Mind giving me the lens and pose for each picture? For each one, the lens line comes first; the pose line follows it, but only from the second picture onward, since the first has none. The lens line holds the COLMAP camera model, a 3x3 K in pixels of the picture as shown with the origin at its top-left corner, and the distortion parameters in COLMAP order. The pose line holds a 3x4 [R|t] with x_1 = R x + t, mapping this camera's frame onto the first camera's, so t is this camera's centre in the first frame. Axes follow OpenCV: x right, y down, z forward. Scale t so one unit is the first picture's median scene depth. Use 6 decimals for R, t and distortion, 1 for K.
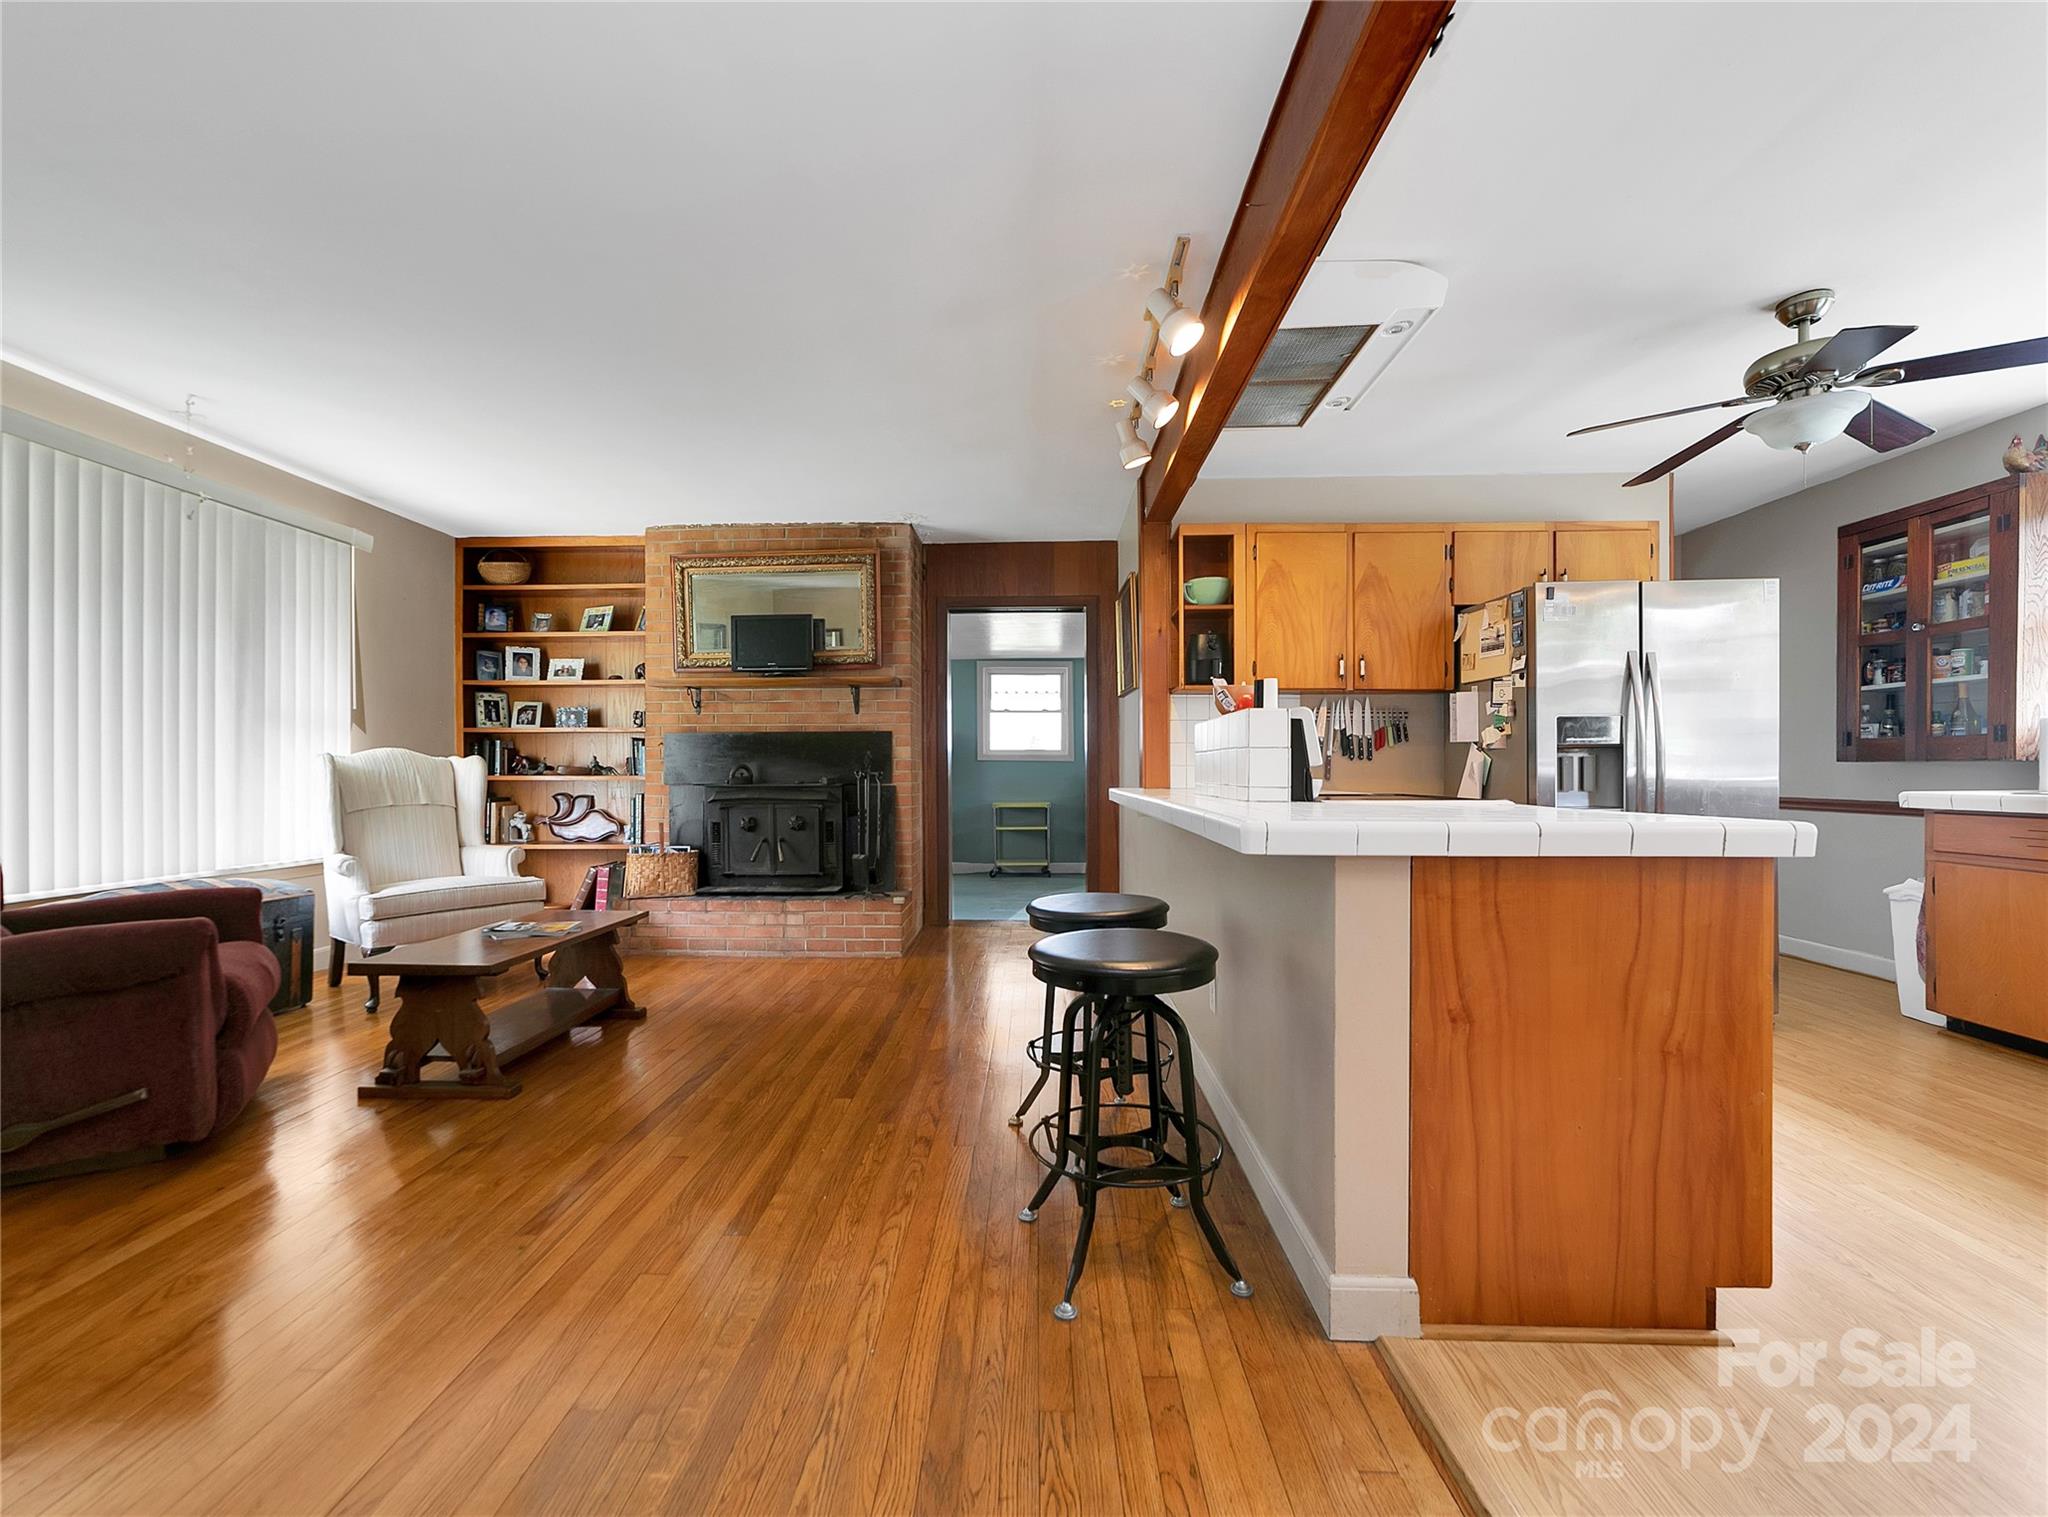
lens RADIAL K [[867.2, 0, 1013.6], [0, 867.2, 764.7], [0, 0, 1]] dist [-0.004462, 0.002754]
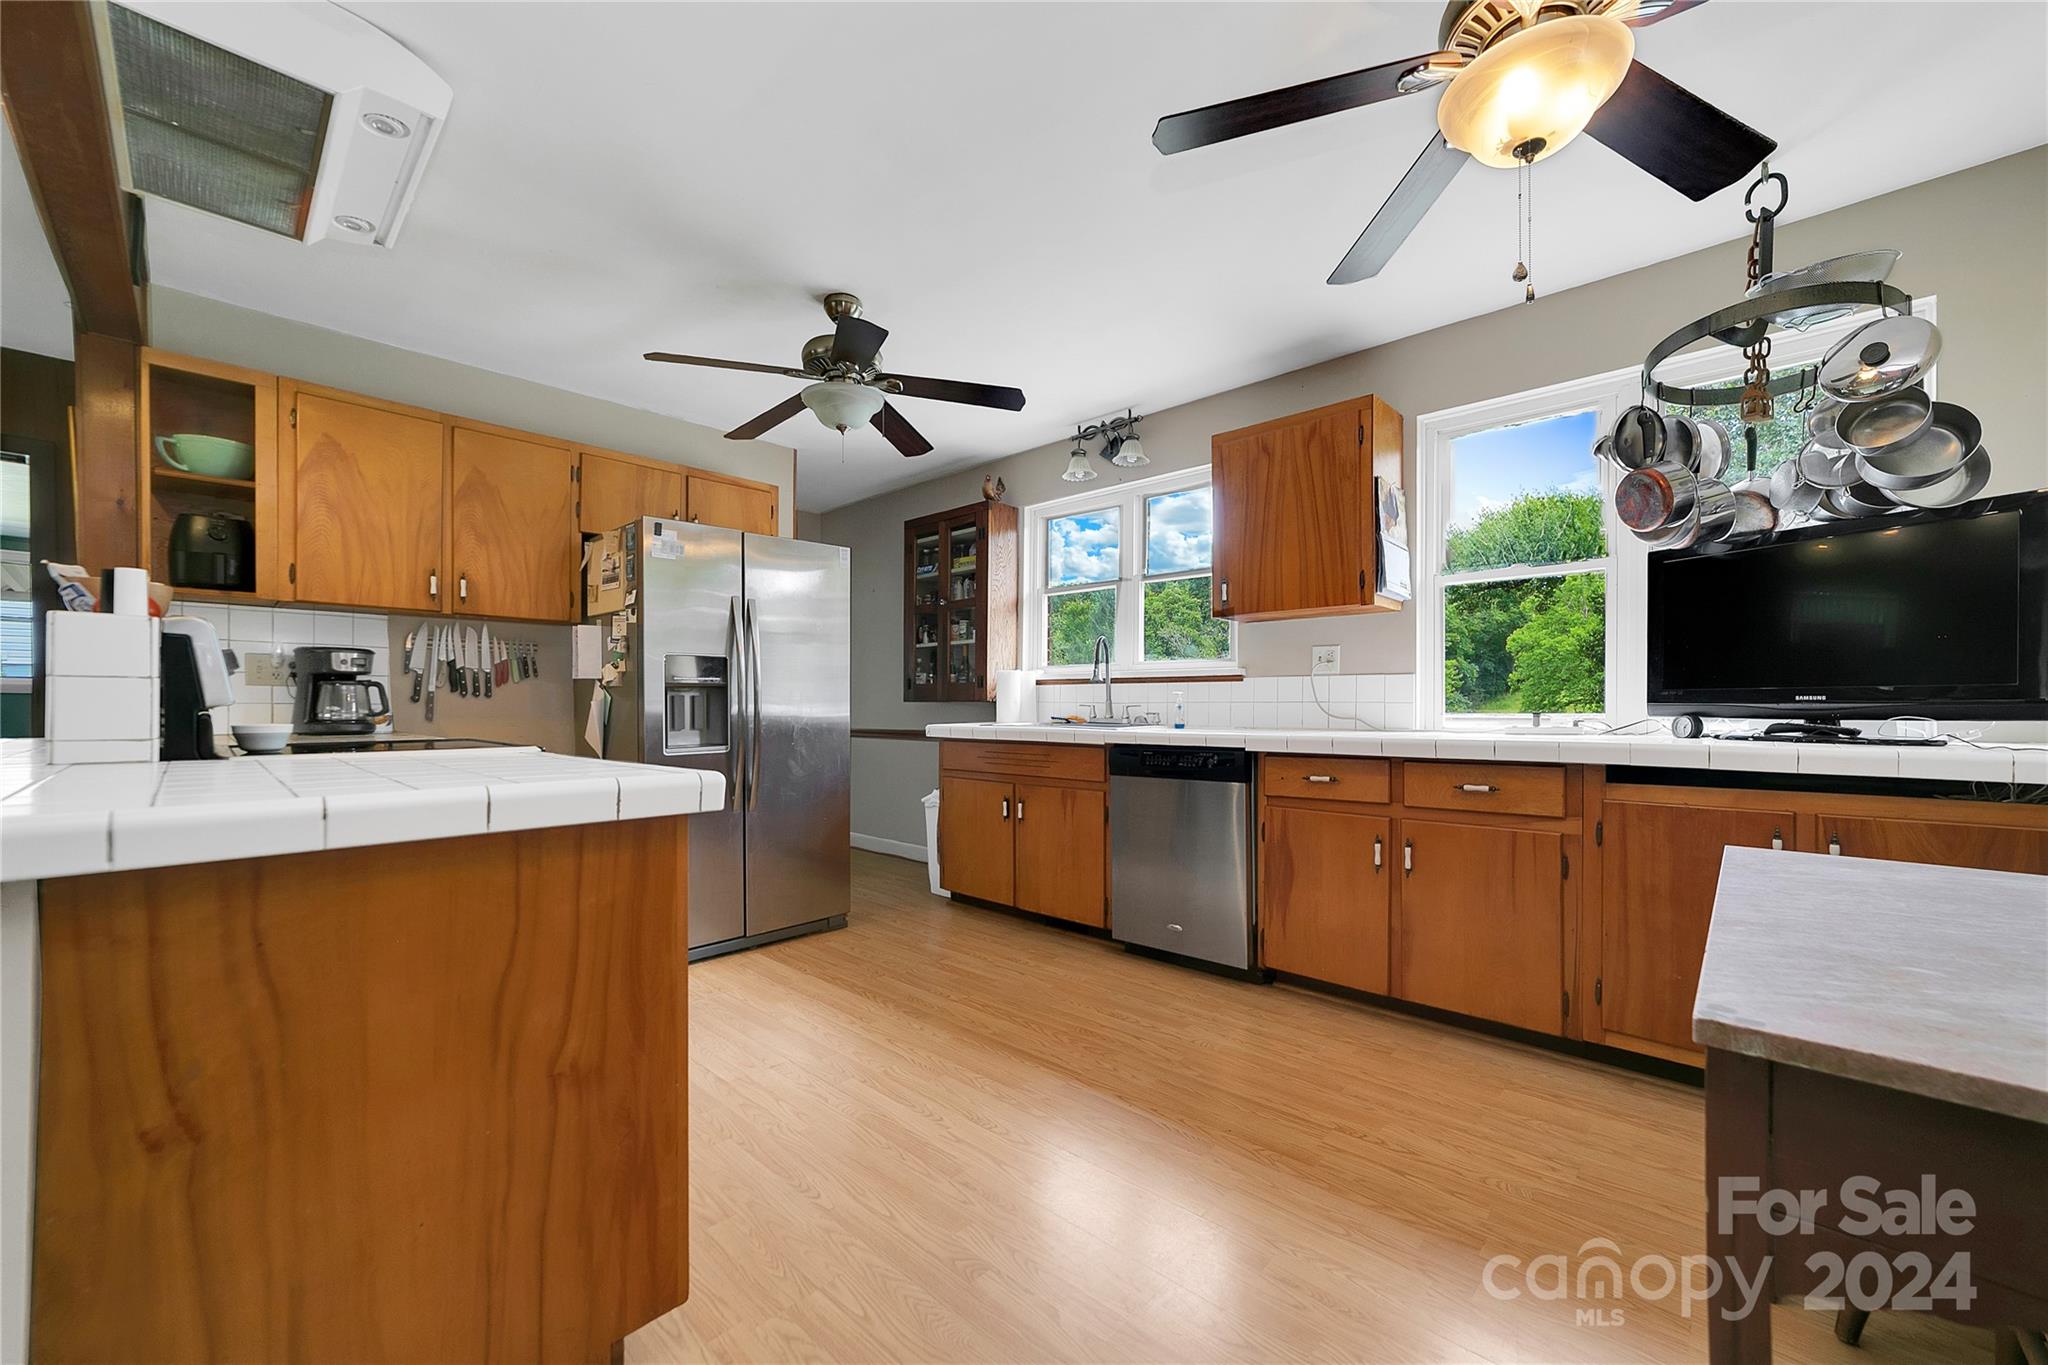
lens RADIAL K [[781.9, 0, 1021.2], [0, 781.9, 702.4], [0, 0, 1]] dist [-0.001864, -0.000243]
pose [[0.666286, 0.003277, 0.745689, 0.224896], [-0.004880, 0.999988, -0.000035, -0.002946], [-0.745681, -0.003615, 0.666294, 0.097116]]
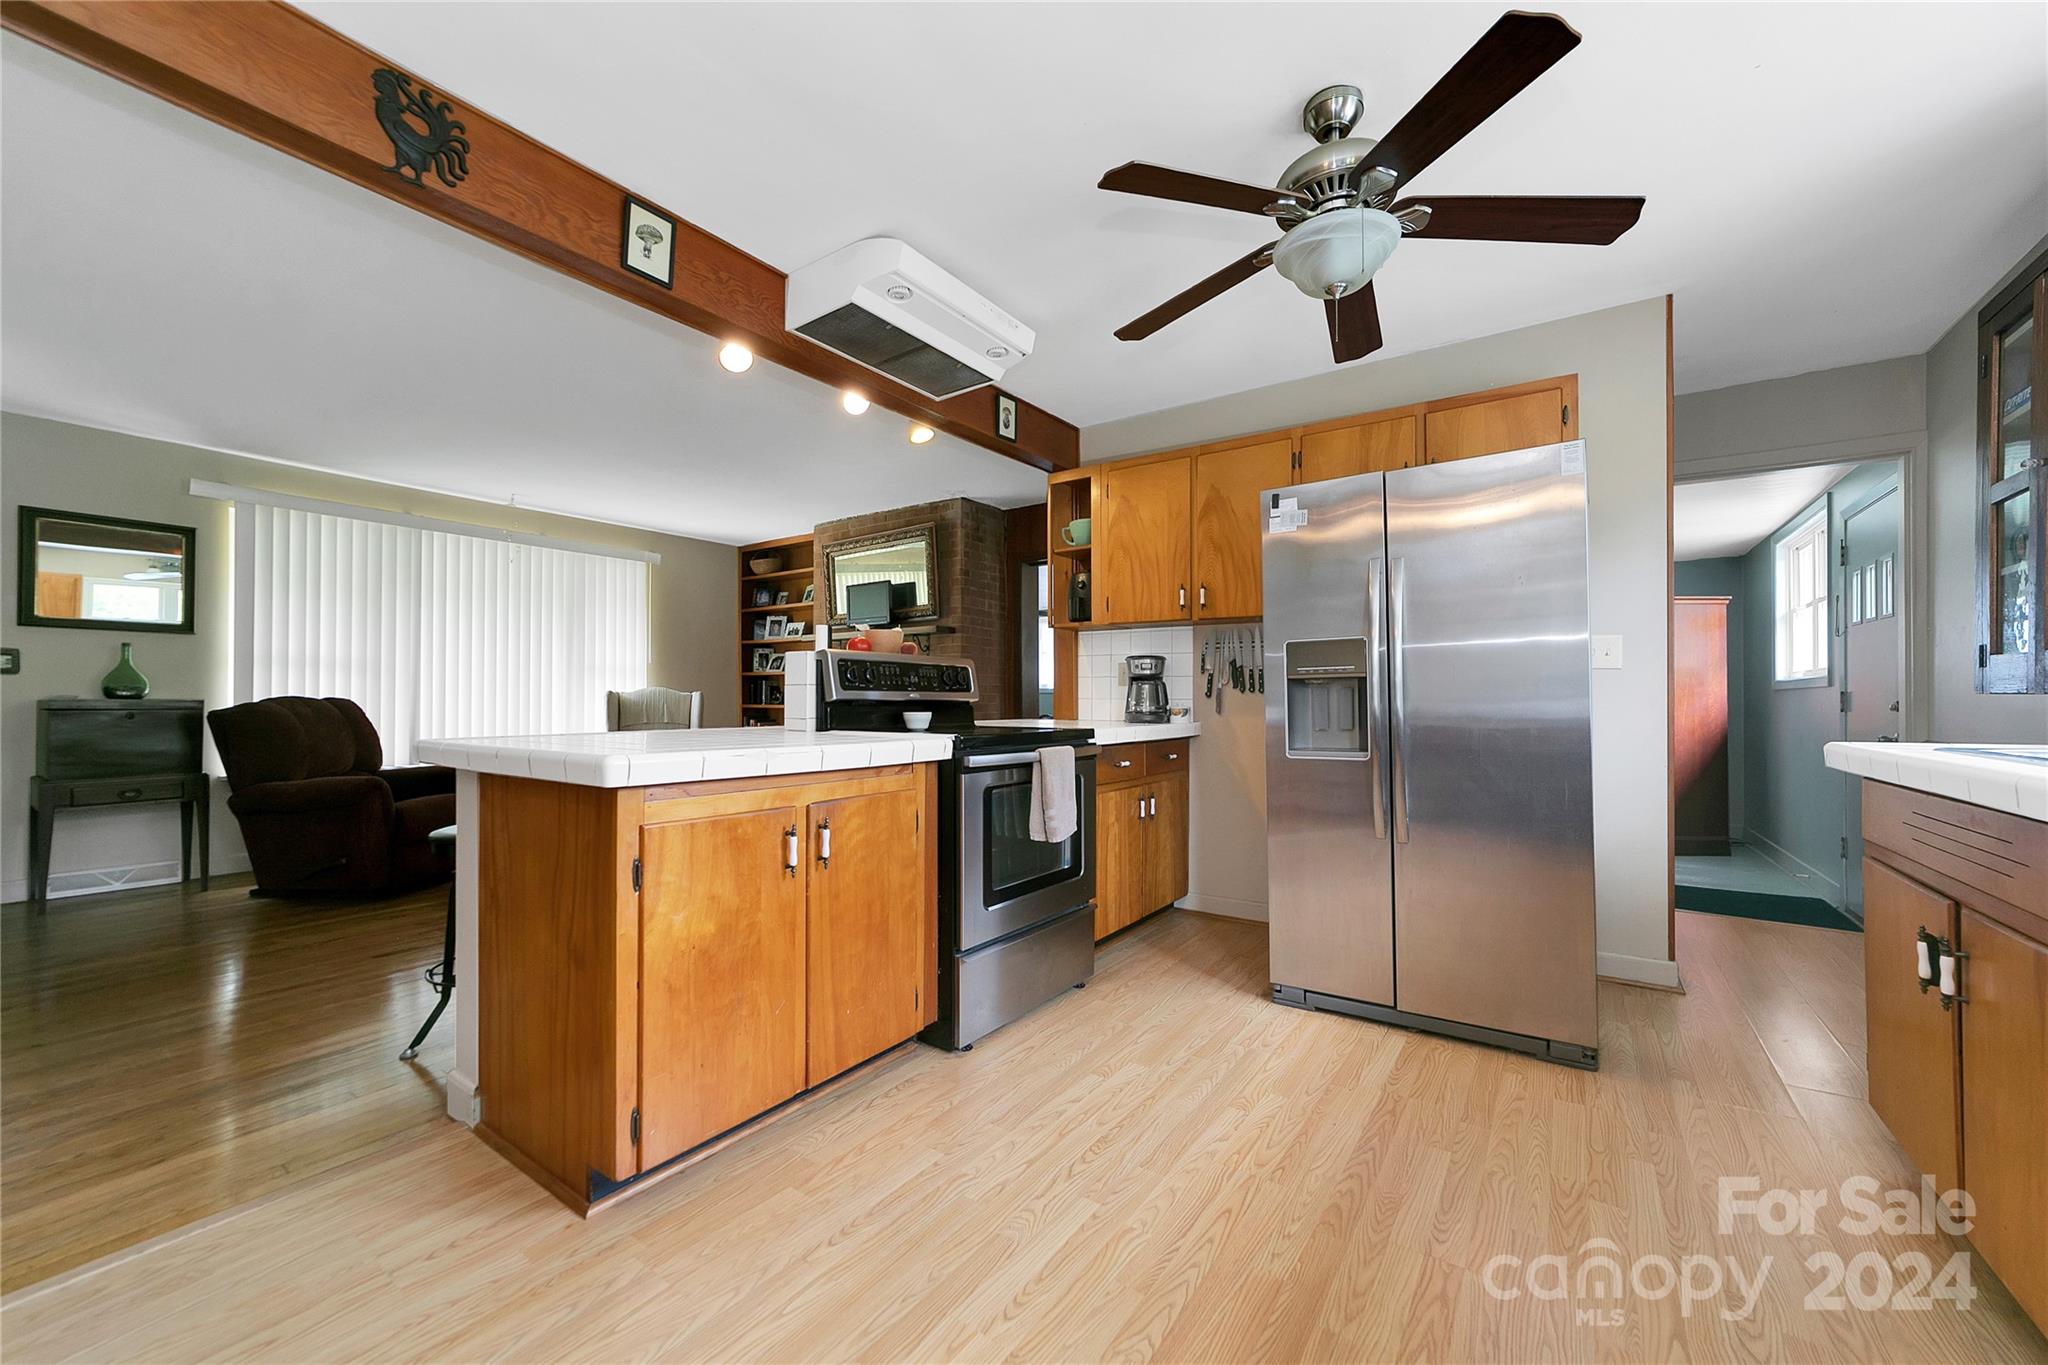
lens RADIAL K [[781.9, 0, 1029.2], [0, 781.9, 695.2], [0, 0, 1]] dist [-0.001864, -0.000243]
pose [[0.840293, -0.000424, -0.542132, 0.806993], [0.000191, 1.000000, -0.000487, -0.002707], [0.542132, 0.000305, 0.840293, 0.198118]]
